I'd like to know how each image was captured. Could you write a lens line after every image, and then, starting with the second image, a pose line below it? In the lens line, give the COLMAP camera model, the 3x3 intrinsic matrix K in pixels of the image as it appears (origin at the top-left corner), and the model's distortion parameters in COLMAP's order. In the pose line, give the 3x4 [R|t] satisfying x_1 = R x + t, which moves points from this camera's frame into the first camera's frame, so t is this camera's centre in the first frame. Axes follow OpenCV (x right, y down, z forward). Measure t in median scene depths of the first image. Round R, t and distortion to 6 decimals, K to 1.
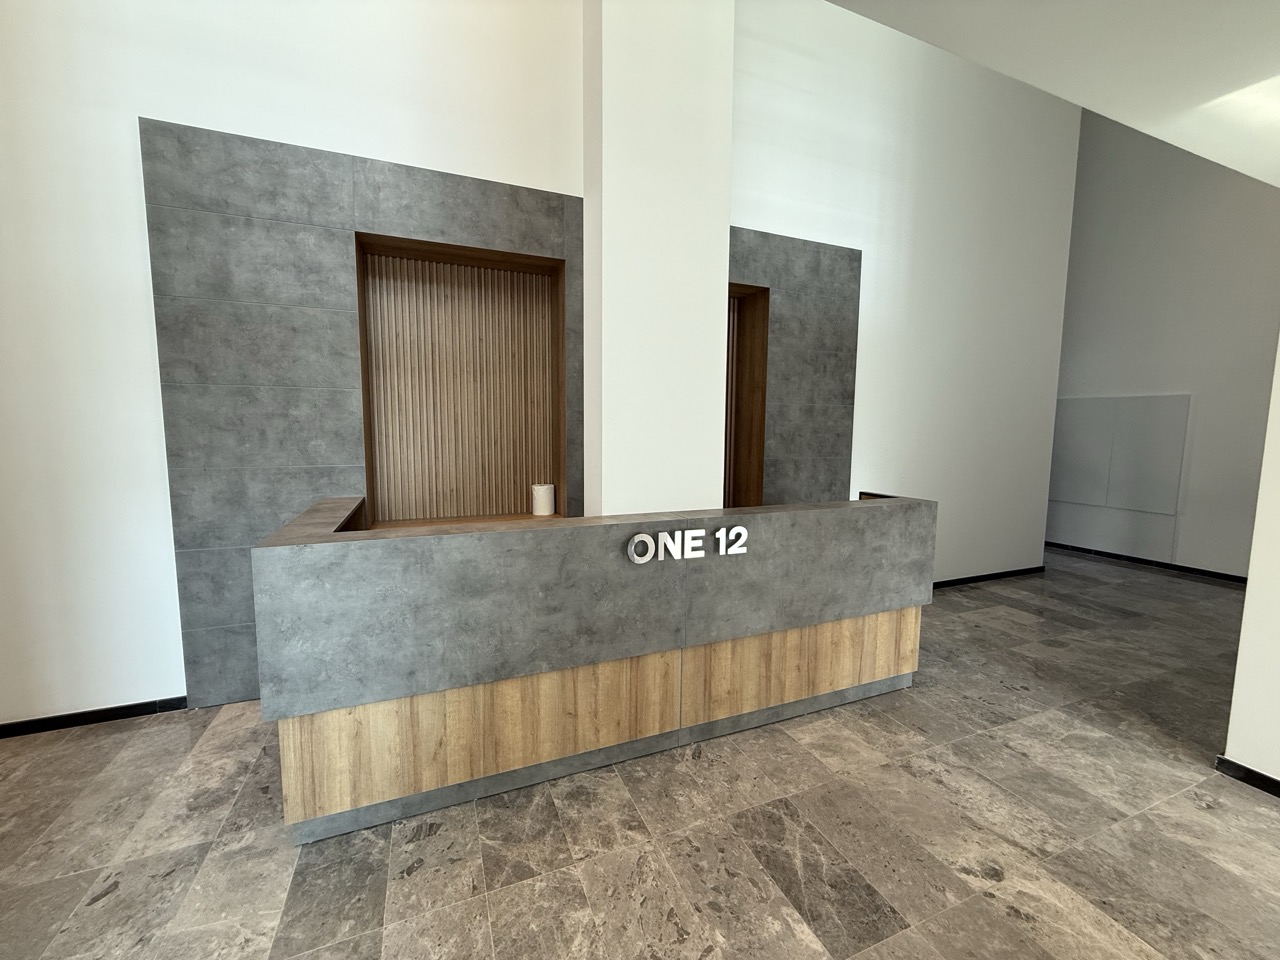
lens RADIAL K [[509.4, 0, 638.3], [0, 509.4, 478.3], [0, 0, 1]] dist [-0.001363, 0.001075]
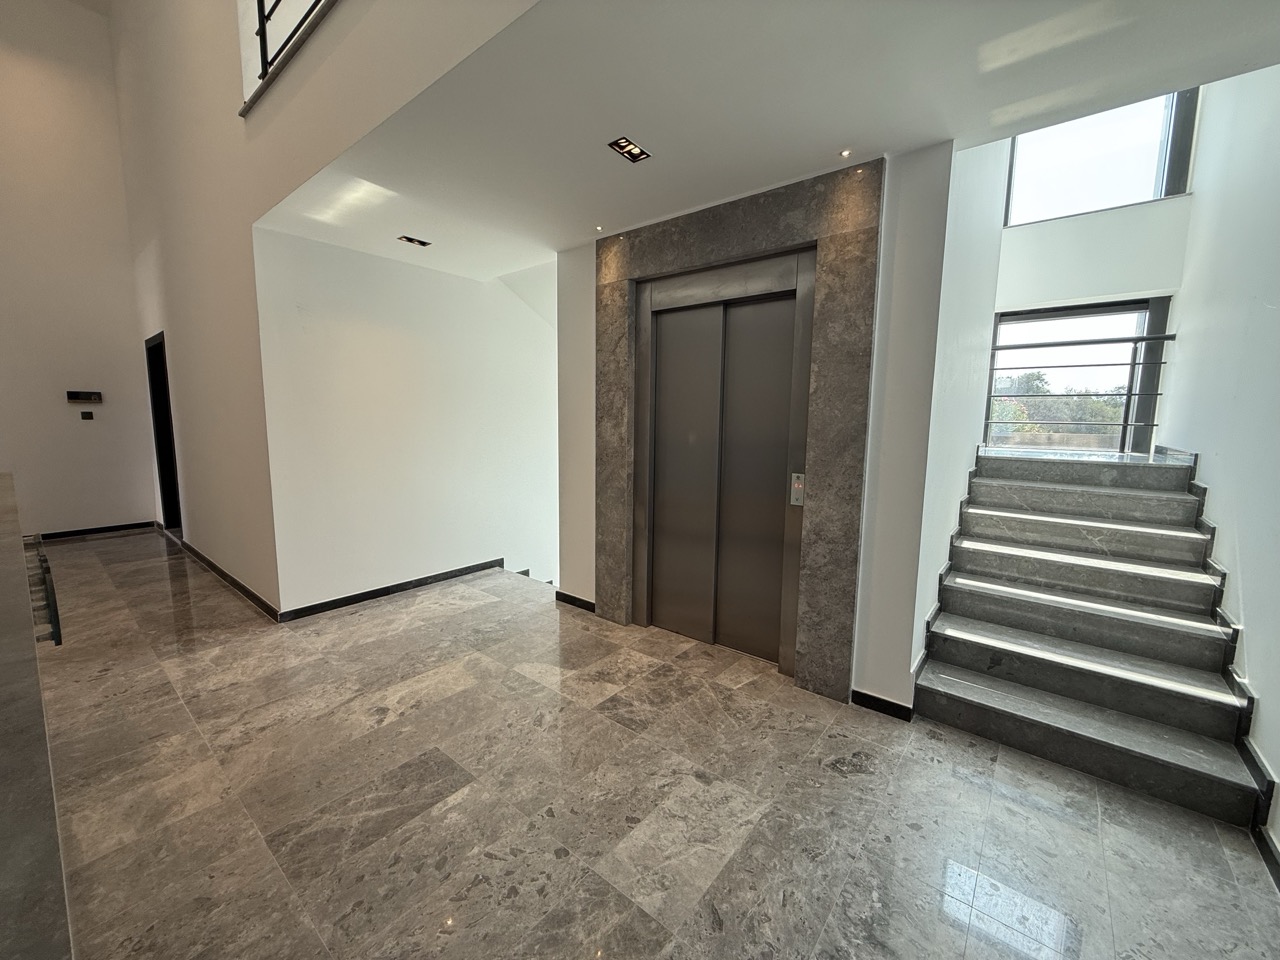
lens RADIAL K [[509.4, 0, 638.0], [0, 509.4, 479.1], [0, 0, 1]] dist [-0.001363, 0.001075]
pose [[-0.478246, -0.119393, 0.870072, -0.657487], [0.070035, 0.982376, 0.173300, -0.006014], [-0.875429, 0.143816, -0.461456, 0.864045]]
